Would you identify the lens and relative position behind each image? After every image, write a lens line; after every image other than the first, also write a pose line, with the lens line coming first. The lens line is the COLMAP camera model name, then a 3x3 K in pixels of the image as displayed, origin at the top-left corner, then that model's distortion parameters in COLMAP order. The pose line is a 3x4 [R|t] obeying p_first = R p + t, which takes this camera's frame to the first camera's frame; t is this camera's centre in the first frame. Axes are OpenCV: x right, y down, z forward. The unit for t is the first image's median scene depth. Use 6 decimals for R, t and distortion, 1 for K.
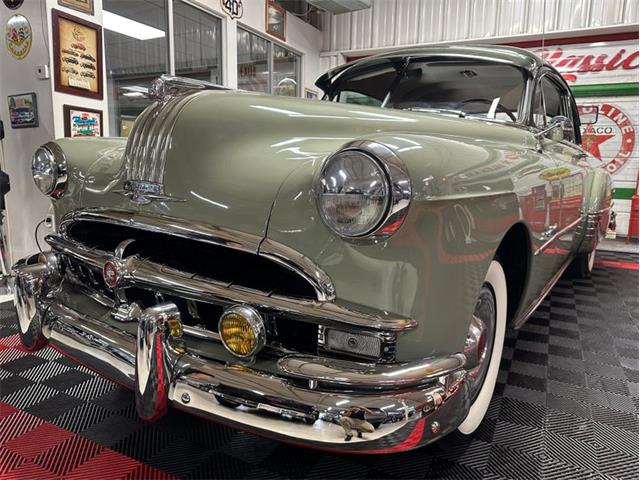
lens RADIAL K [[465.5, 0, 325.1], [0, 465.5, 240.1], [0, 0, 1]] dist [0.011498, -0.015930]
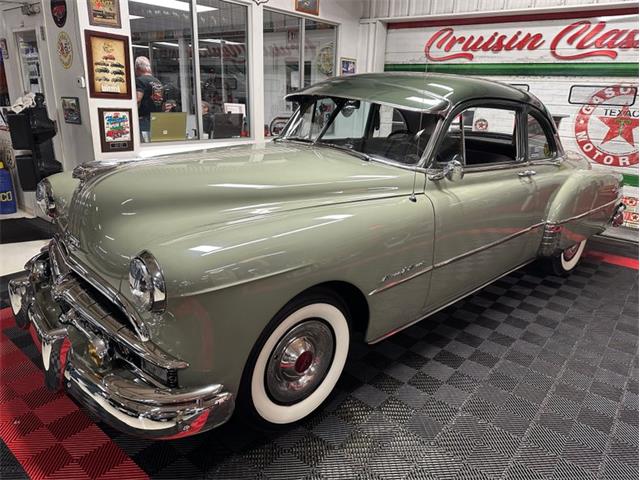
lens RADIAL K [[465.5, 0, 325.2], [0, 465.5, 236.9], [0, 0, 1]] dist [0.011498, -0.015930]
pose [[0.975422, 0.080121, -0.205264, 0.325929], [-0.048621, 0.986851, 0.154147, -0.177953], [0.214916, -0.140378, 0.966491, -0.125860]]
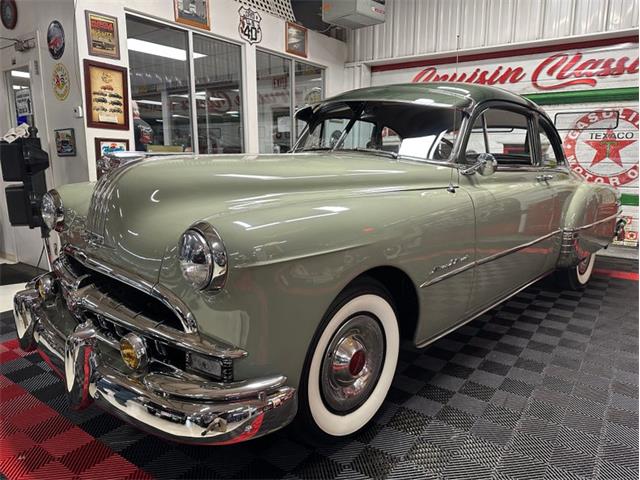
lens RADIAL K [[465.5, 0, 324.0], [0, 465.5, 237.1], [0, 0, 1]] dist [0.011498, -0.015930]
pose [[0.988163, 0.010642, -0.153035, 0.216983], [-0.007470, 0.999745, 0.021288, -0.066670], [0.153223, -0.019893, 0.987991, -0.105524]]
